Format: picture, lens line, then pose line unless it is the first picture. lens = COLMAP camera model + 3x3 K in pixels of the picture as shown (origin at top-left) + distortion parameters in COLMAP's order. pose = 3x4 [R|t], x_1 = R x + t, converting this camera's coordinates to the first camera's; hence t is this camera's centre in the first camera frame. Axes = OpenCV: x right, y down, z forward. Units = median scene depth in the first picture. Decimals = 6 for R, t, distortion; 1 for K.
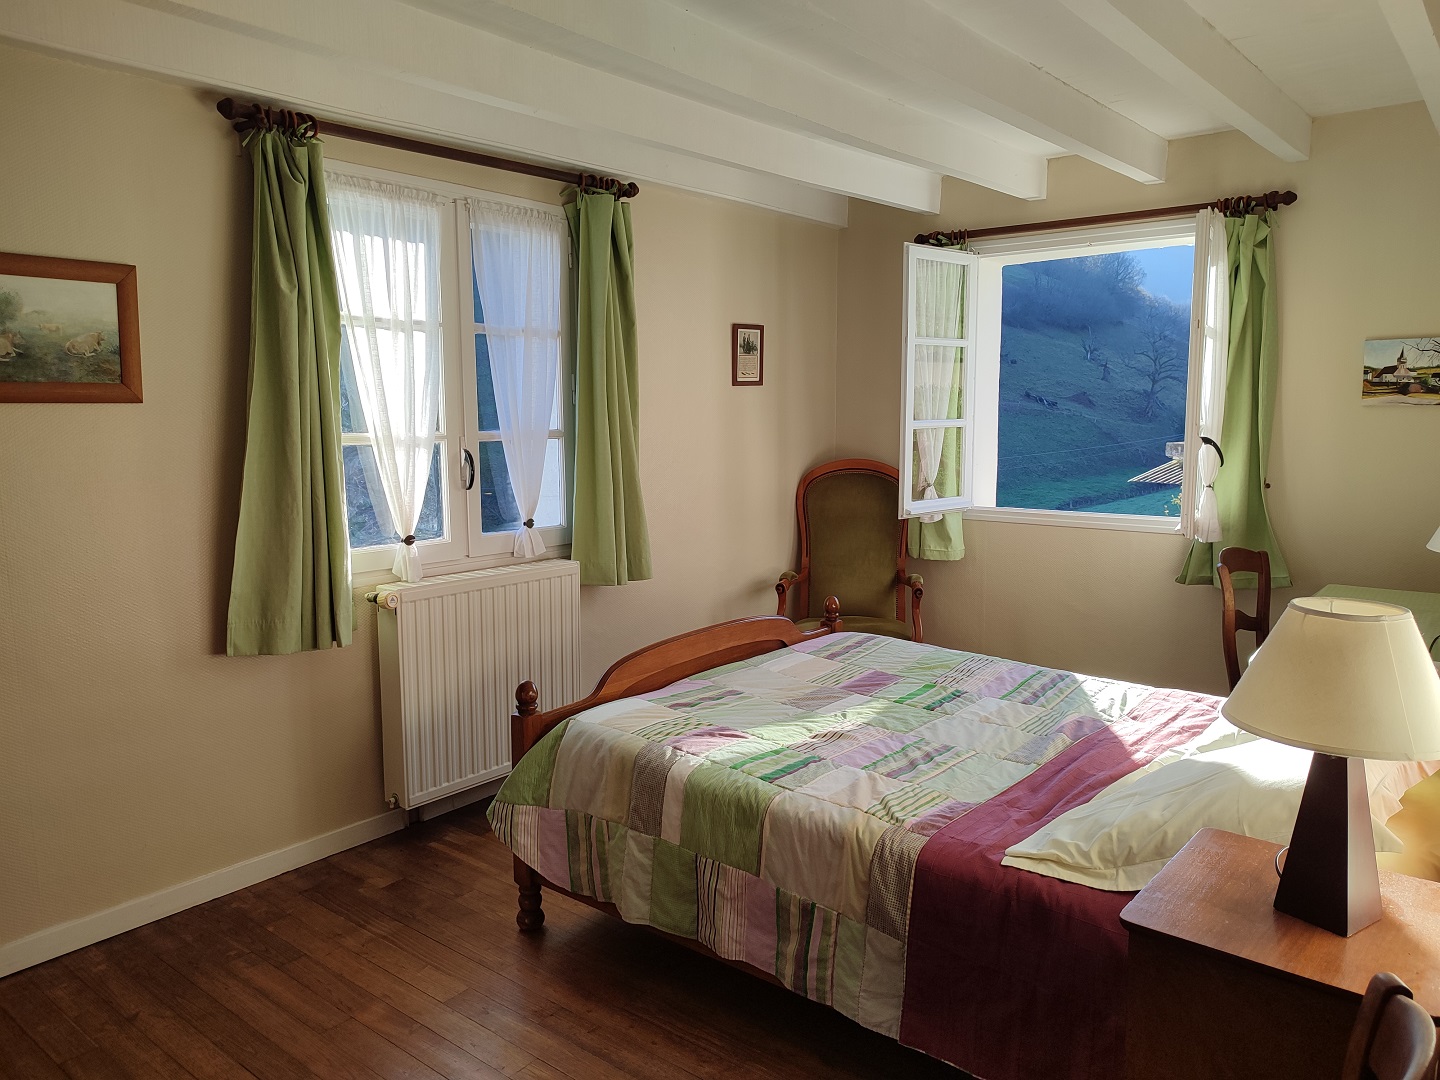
lens RADIAL K [[1015.7, 0, 720.0], [0, 1015.7, 540.0], [0, 0, 1]] dist [0.002992, -0.009555]
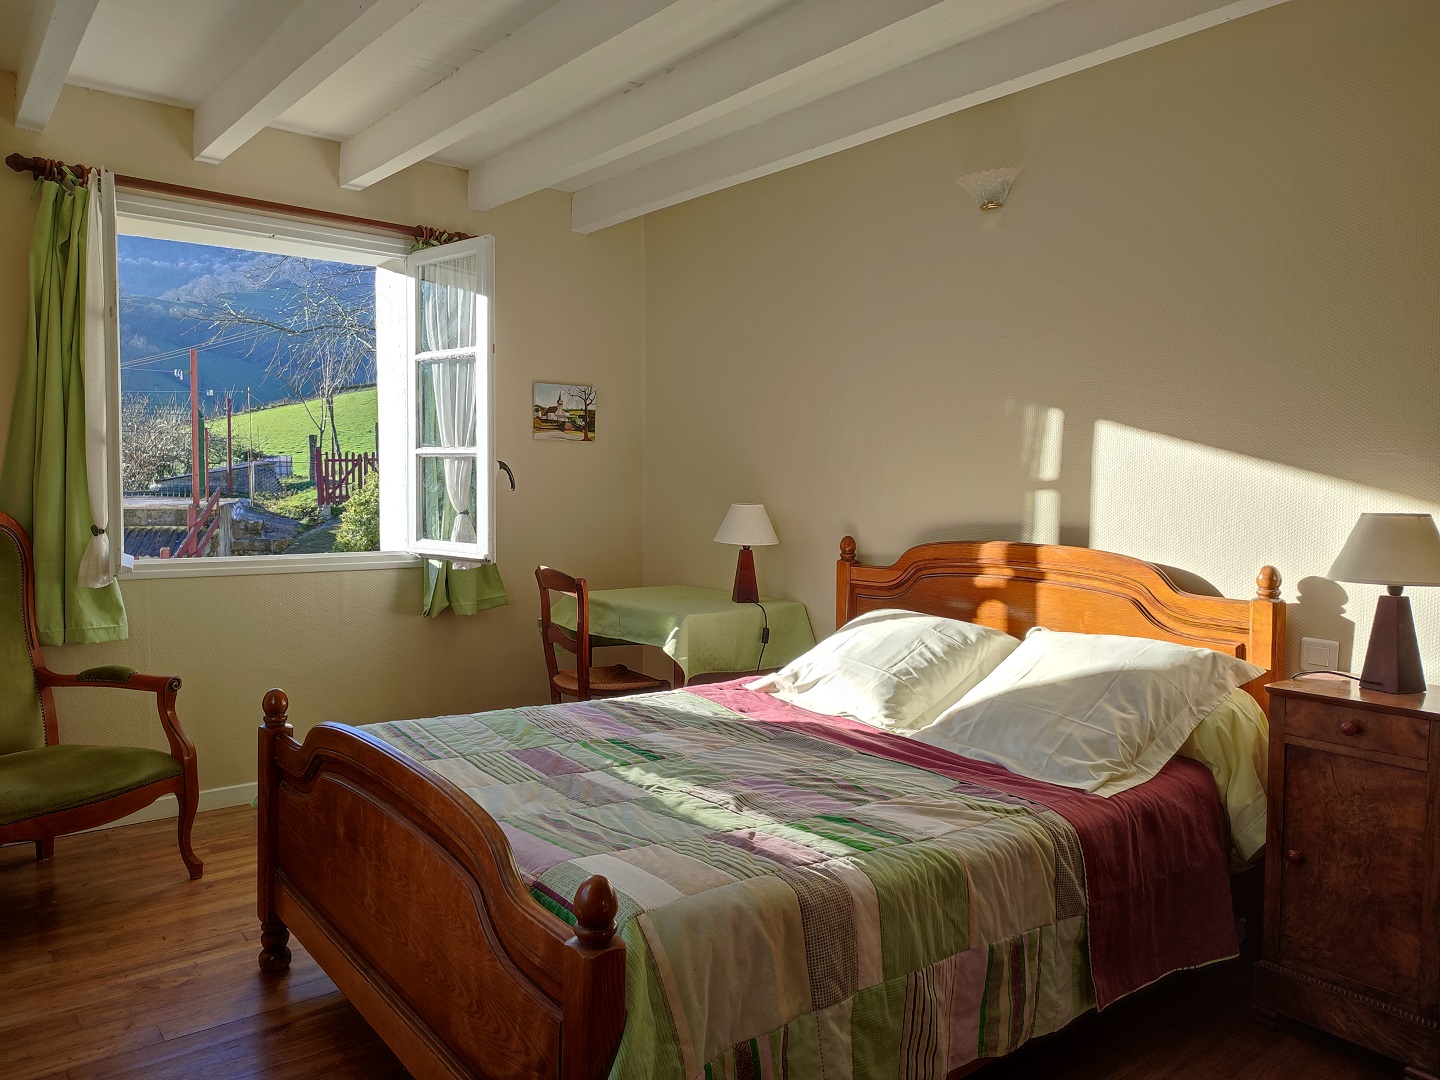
lens RADIAL K [[1015.7, 0, 720.0], [0, 1015.7, 540.0], [0, 0, 1]] dist [0.002992, -0.009555]
pose [[0.219645, -0.045367, 0.974524, -0.461120], [0.111977, 0.993489, 0.021011, -0.020476], [-0.969132, 0.104509, 0.223295, 0.571916]]
